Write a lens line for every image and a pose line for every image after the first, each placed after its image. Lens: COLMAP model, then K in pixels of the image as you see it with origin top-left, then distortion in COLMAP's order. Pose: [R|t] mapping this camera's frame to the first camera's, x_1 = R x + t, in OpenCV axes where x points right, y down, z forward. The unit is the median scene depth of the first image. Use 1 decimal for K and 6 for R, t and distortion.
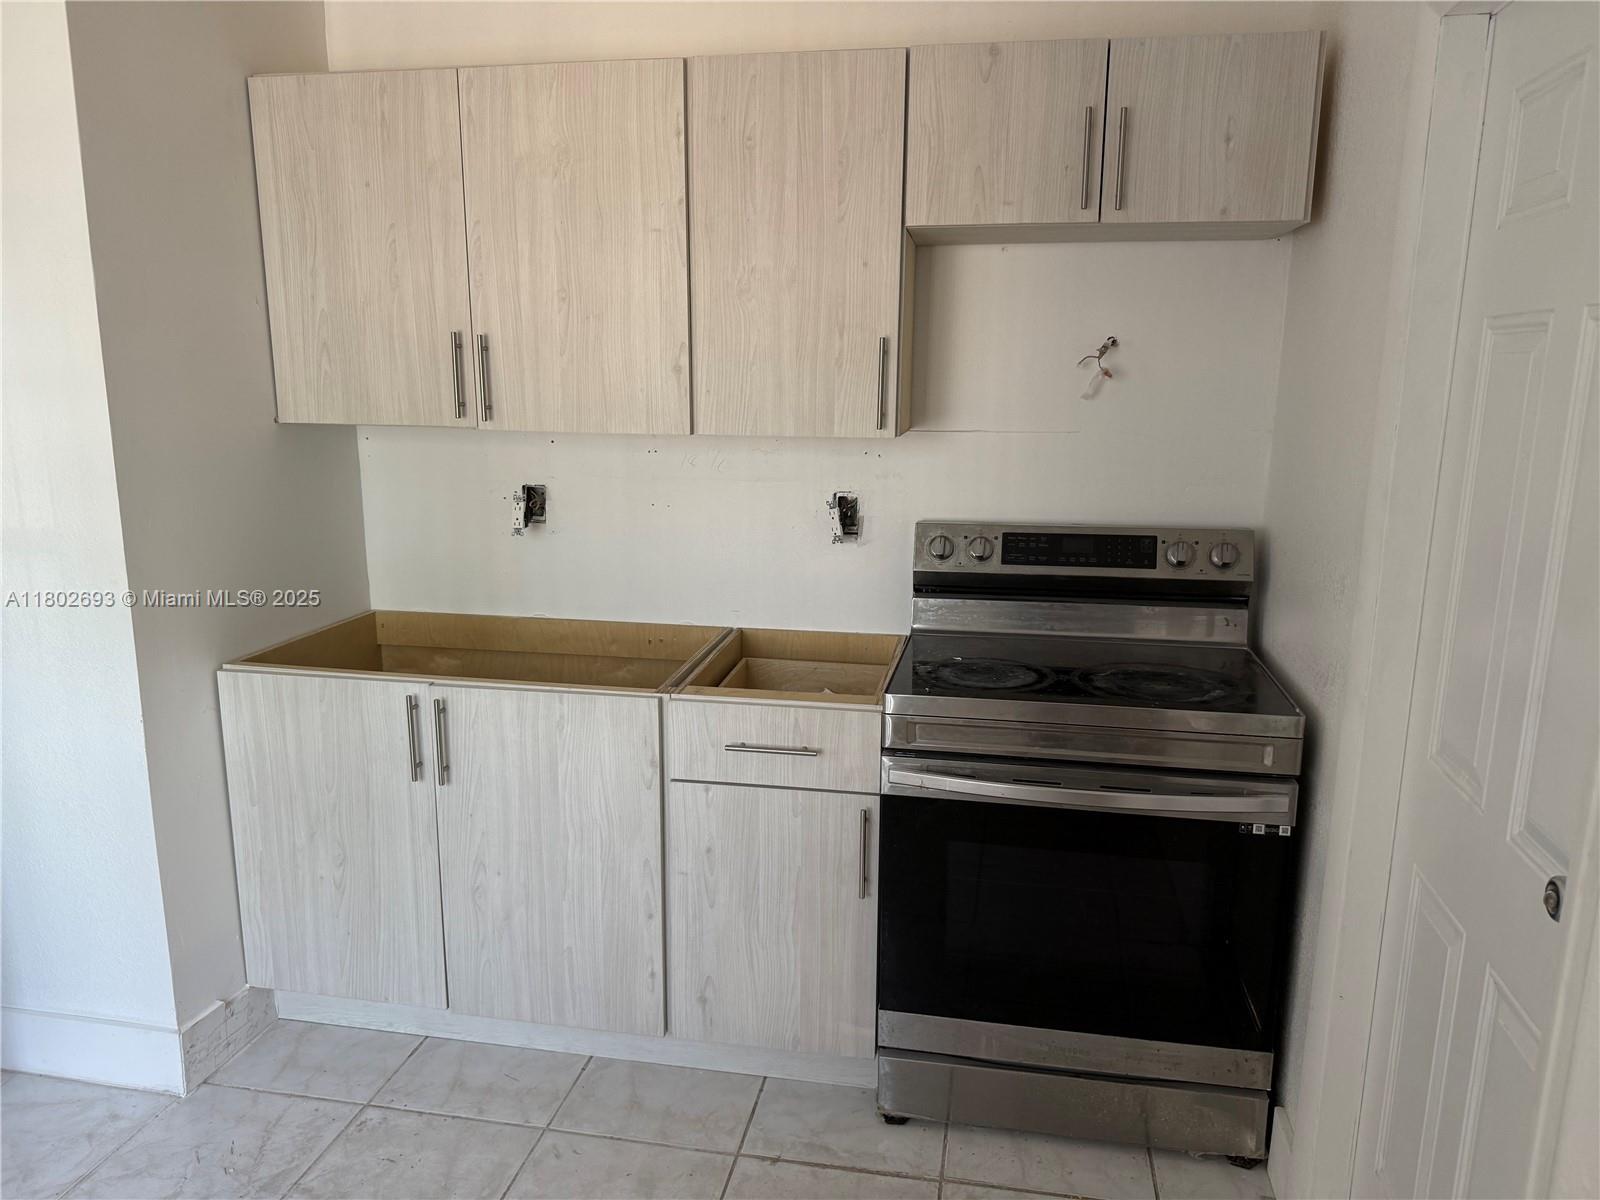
lens RADIAL K [[1144.1, 0, 801.1], [0, 1144.1, 607.6], [0, 0, 1]] dist [0.099610, -0.155680]
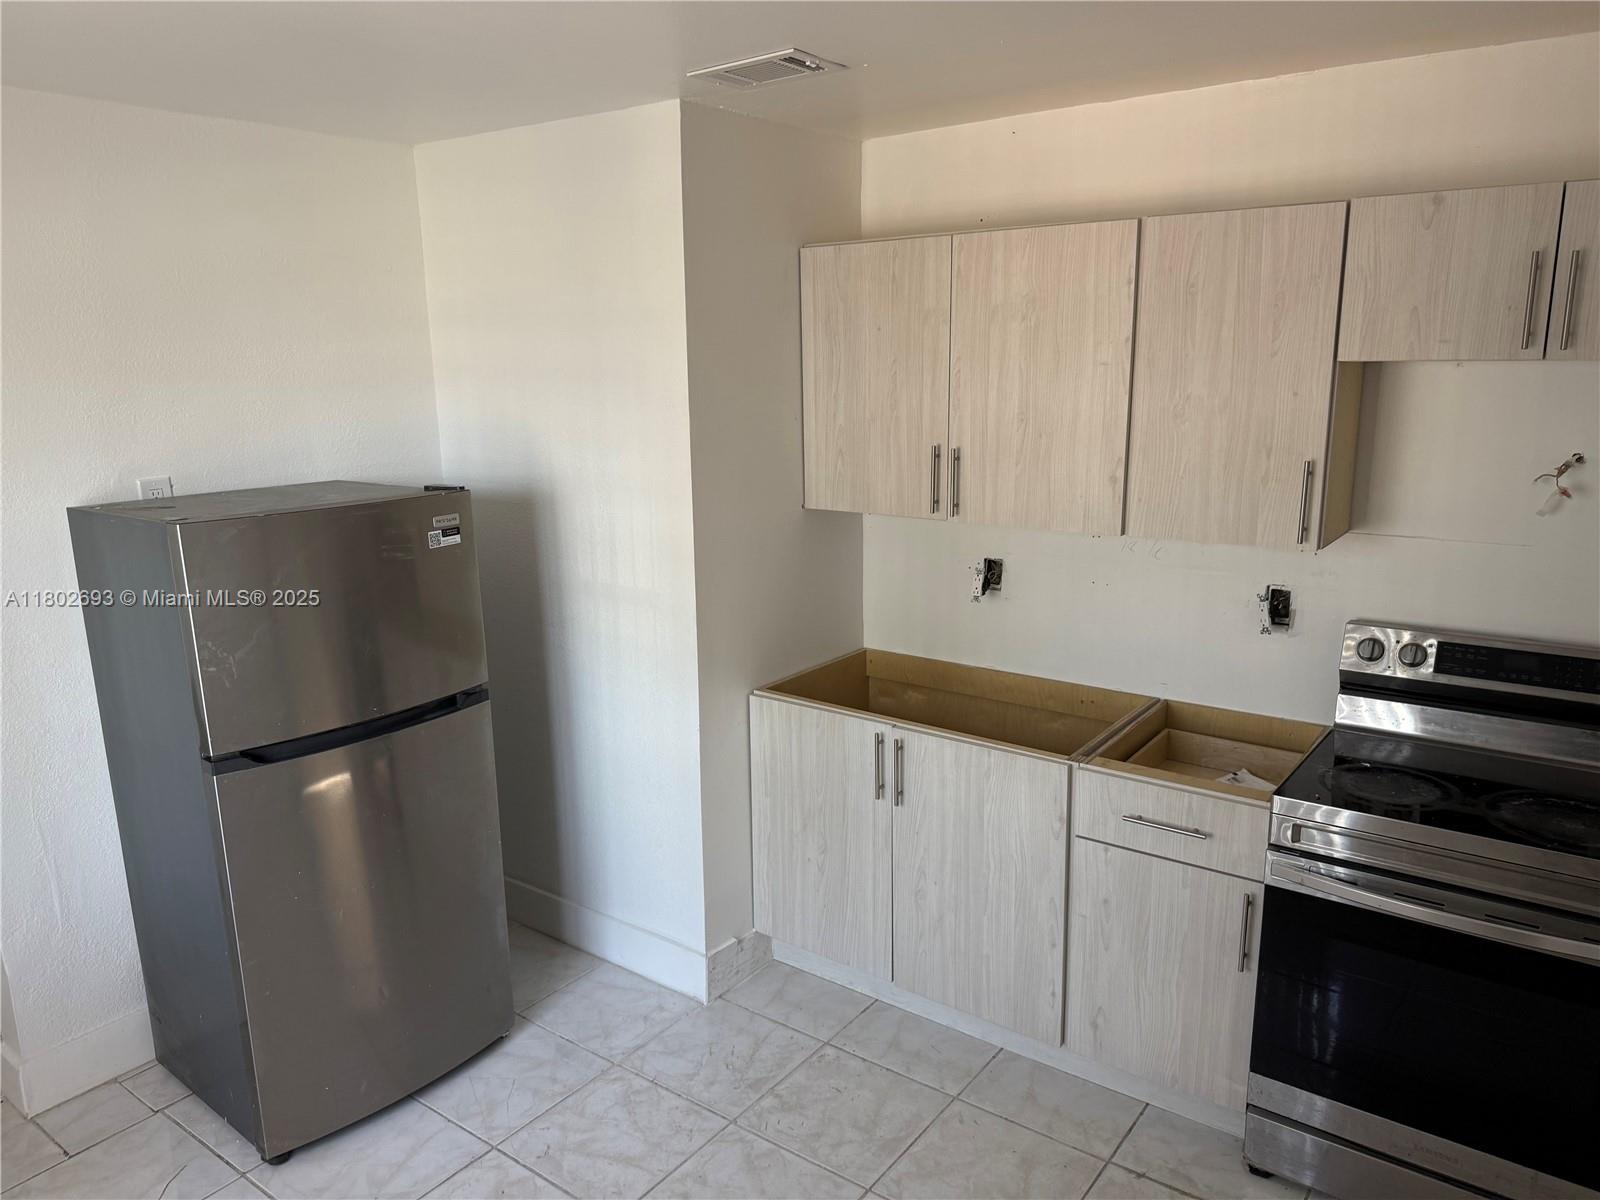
lens RADIAL K [[1144.1, 0, 801.1], [0, 1144.1, 607.6], [0, 0, 1]] dist [0.099610, -0.155680]
pose [[0.901026, 0.078041, -0.426687, 0.112590], [-0.069705, 0.996948, 0.035149, -0.099023], [0.428128, -0.001928, 0.903716, -0.178671]]
